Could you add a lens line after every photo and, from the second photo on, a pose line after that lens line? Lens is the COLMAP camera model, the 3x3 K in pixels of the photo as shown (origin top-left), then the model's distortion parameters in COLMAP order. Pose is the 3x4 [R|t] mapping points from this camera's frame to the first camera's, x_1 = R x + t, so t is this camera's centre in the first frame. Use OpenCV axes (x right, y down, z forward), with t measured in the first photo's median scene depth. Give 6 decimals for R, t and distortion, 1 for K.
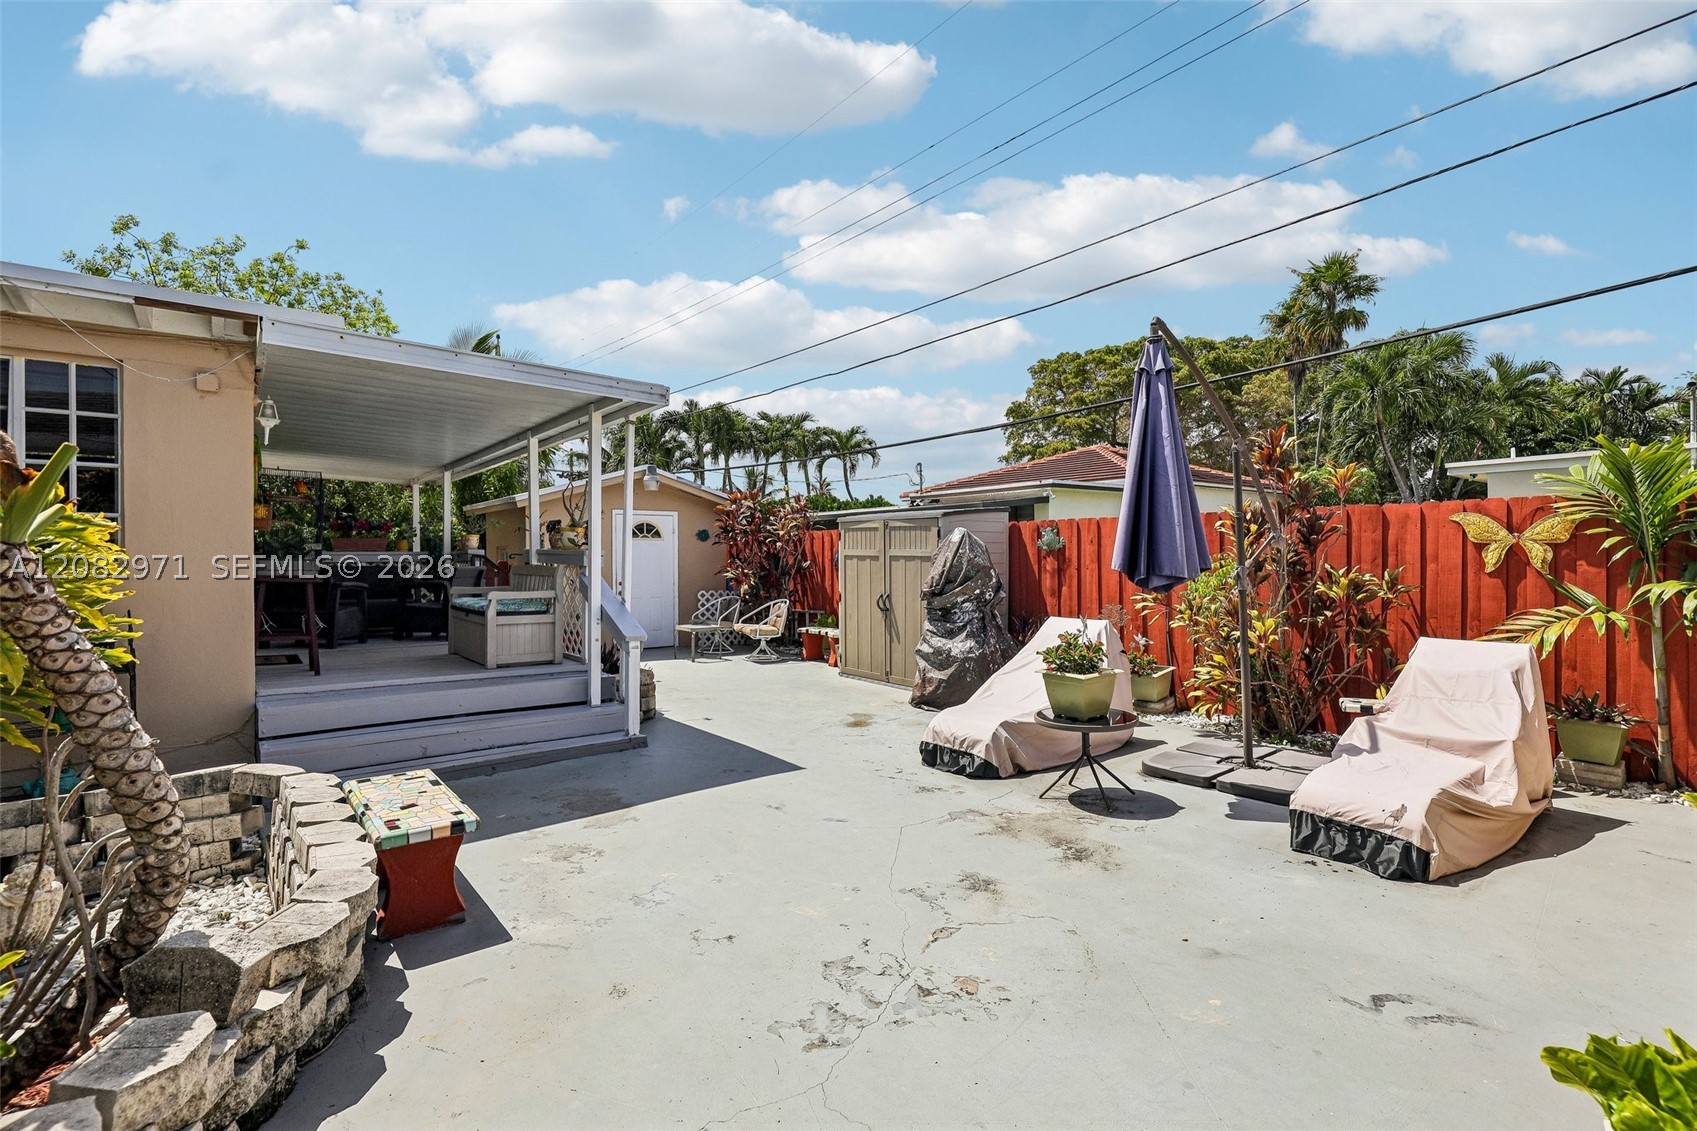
lens RADIAL K [[792.9, 0, 850.4], [0, 792.9, 546.1], [0, 0, 1]] dist [0.000731, 0.000663]
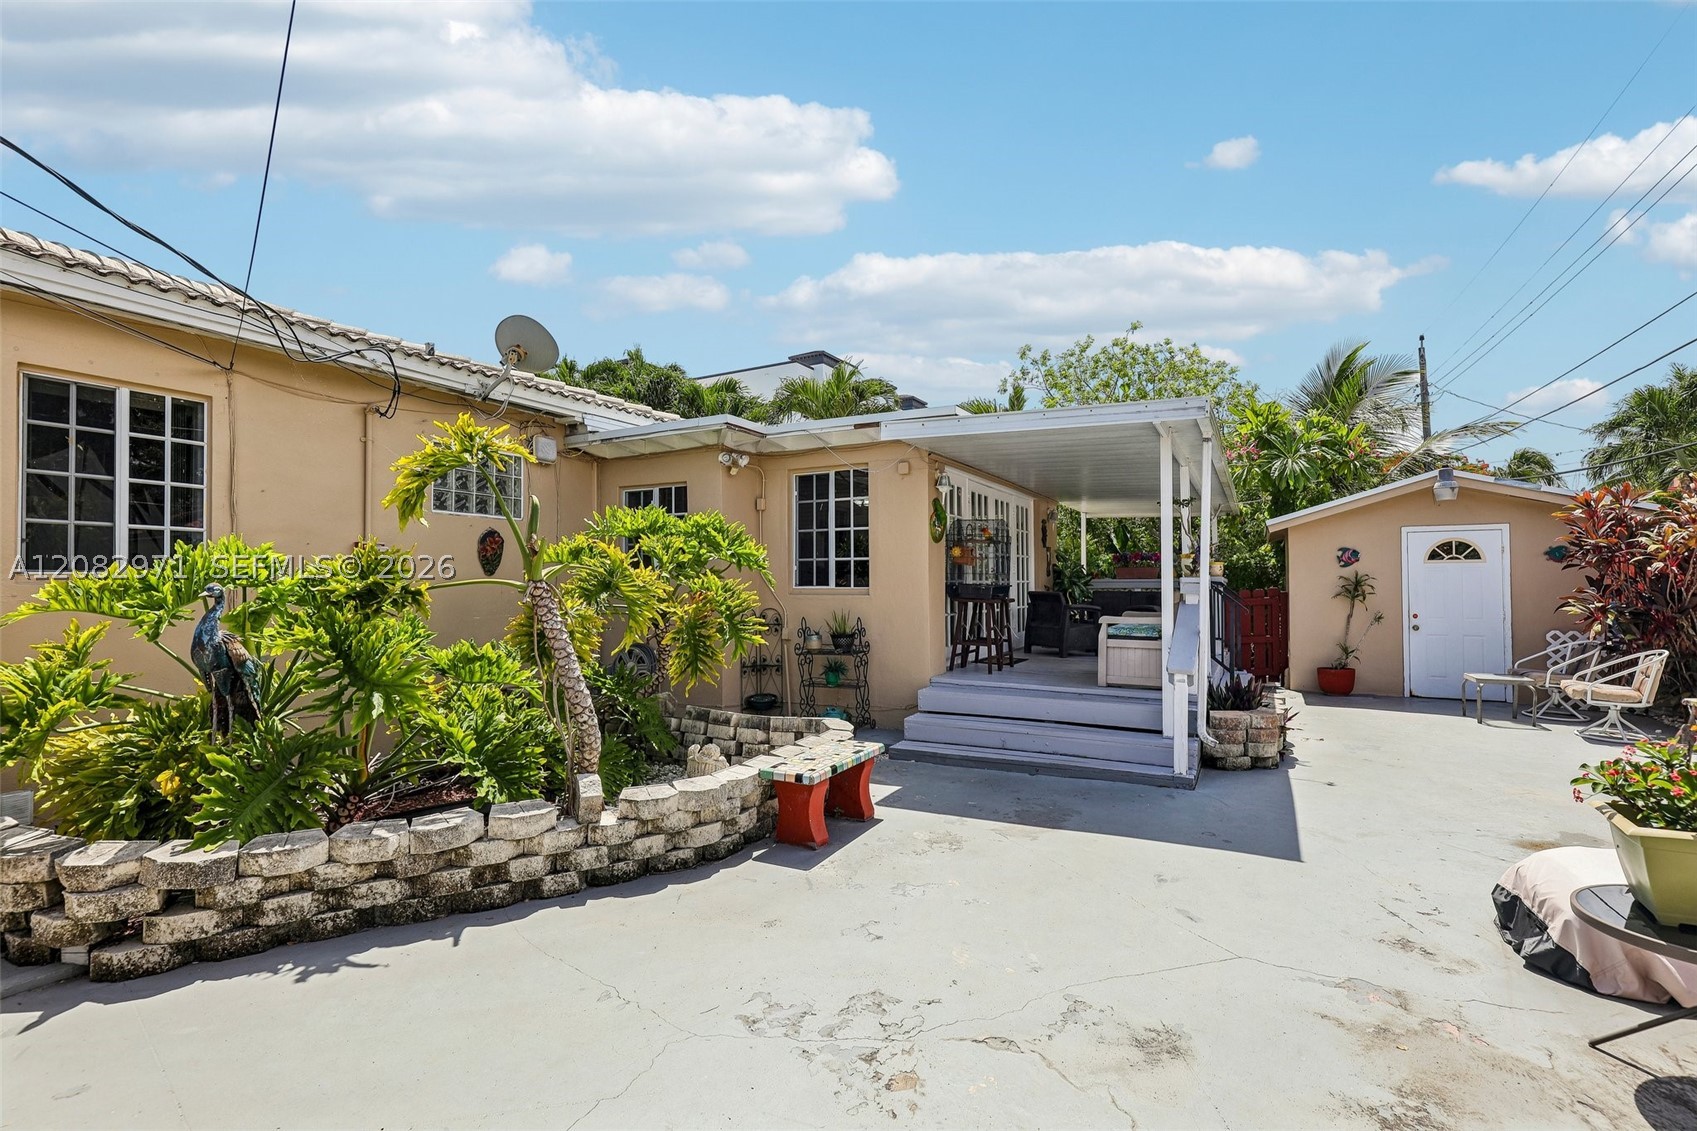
lens RADIAL K [[770.0, 0, 858.6], [0, 770.0, 568.2], [0, 0, 1]] dist [0.000508, 0.000559]
pose [[0.407348, -0.016944, -0.913116, 0.227759], [0.012634, 0.999837, -0.012917, 0.000278], [0.913186, -0.006274, 0.407495, 0.154290]]
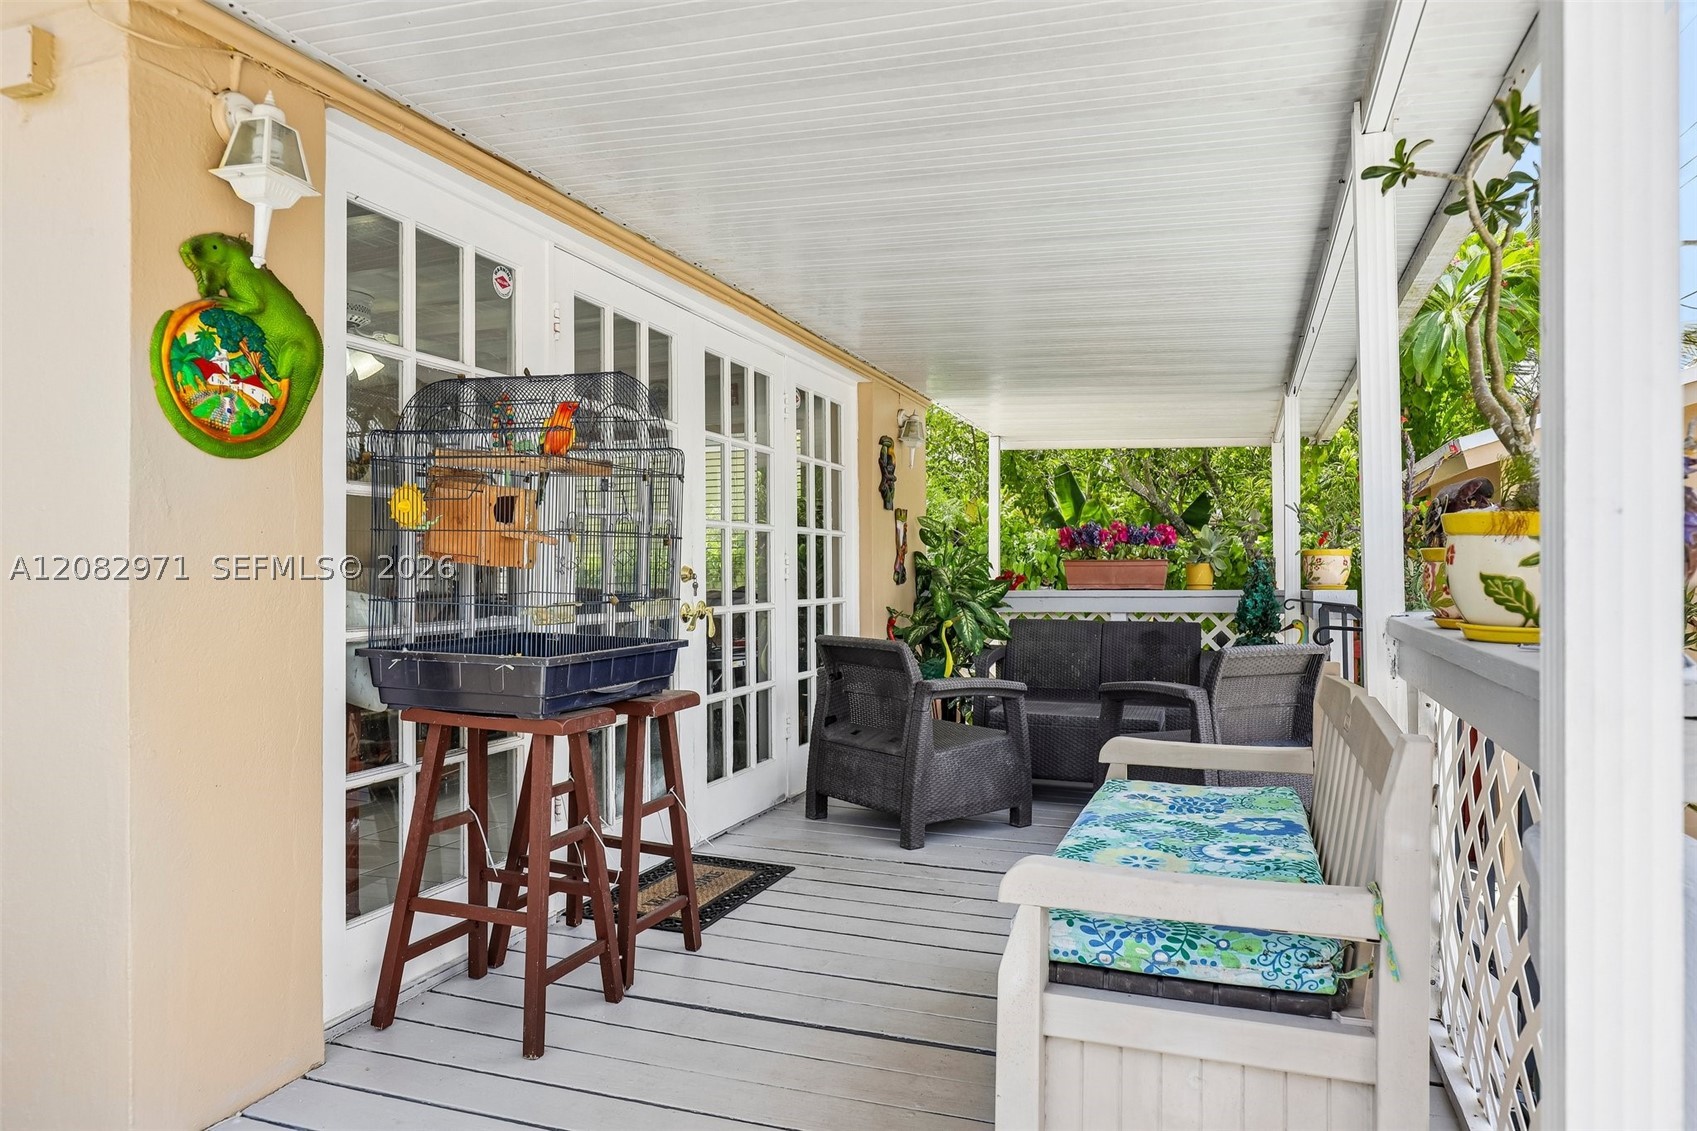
lens RADIAL K [[1072.6, 0, 859.0], [0, 1072.6, 568.5], [0, 0, 1]] dist [0.003317, 0.000568]
pose [[0.531718, -0.003285, -0.846915, -0.149085], [0.013201, 0.999903, 0.004409, -0.009870], [0.846819, -0.013524, 0.531710, 0.492652]]
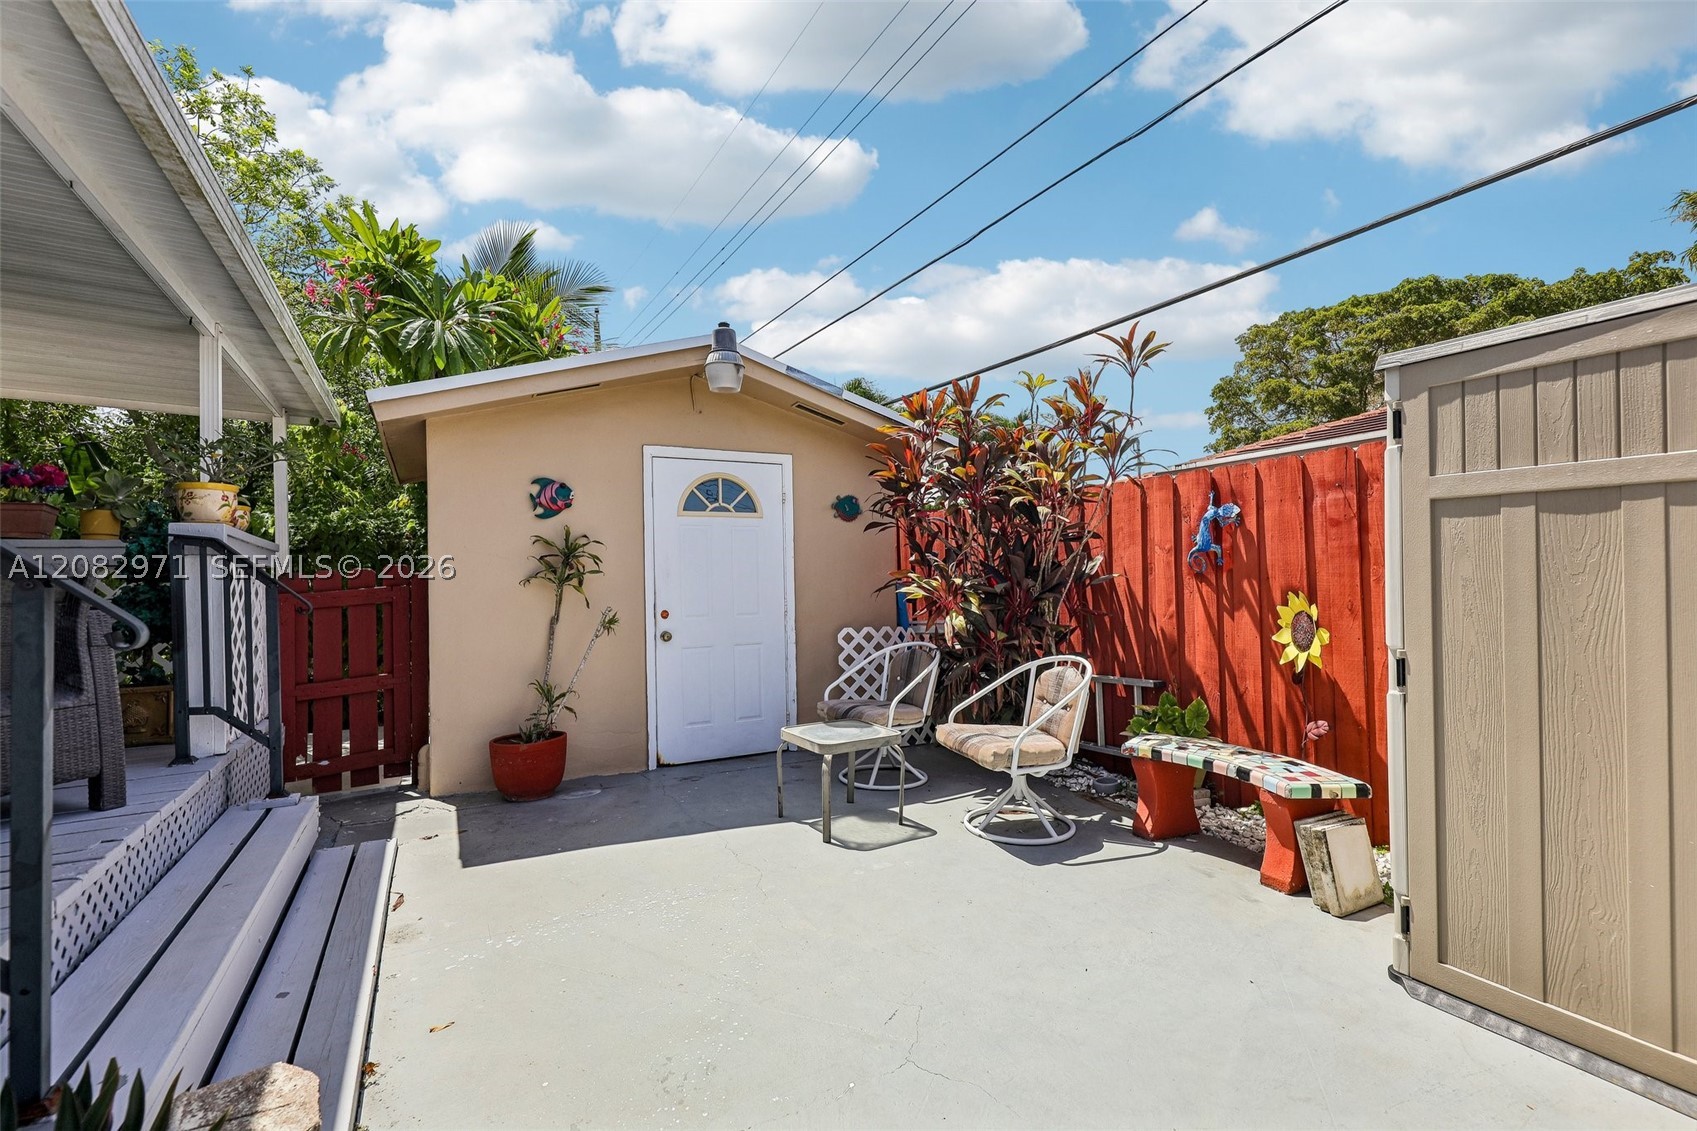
lens RADIAL K [[770.0, 0, 858.0], [0, 770.0, 573.8], [0, 0, 1]] dist [0.000508, 0.000559]
pose [[0.985920, -0.015632, -0.166483, -0.122782], [0.016710, 0.999847, 0.005081, 0.026318], [0.166378, -0.007791, 0.986031, 0.650230]]
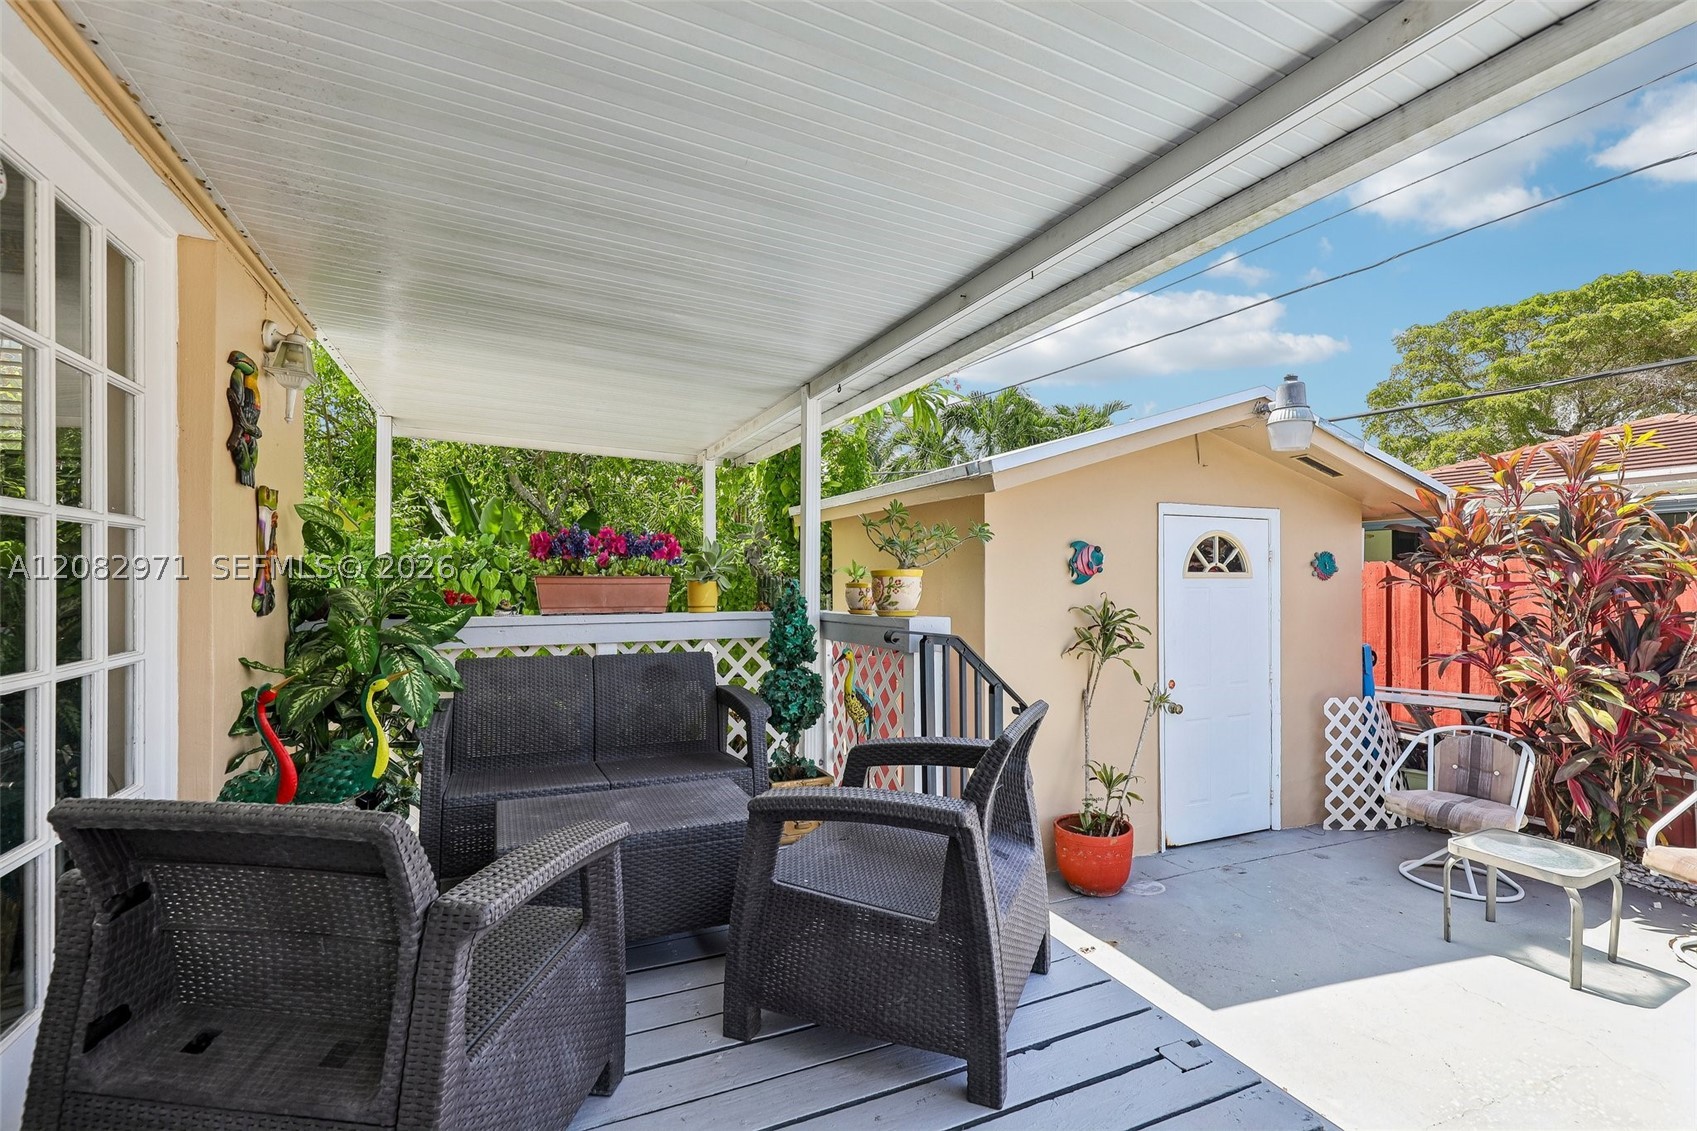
lens RADIAL K [[770.0, 0, 856.4], [0, 770.0, 572.6], [0, 0, 1]] dist [0.000508, 0.000559]
pose [[0.969001, 0.005178, -0.247004, -0.381494], [-0.003269, 0.999962, 0.008141, -0.014646], [0.247037, -0.007081, 0.968980, 0.626596]]
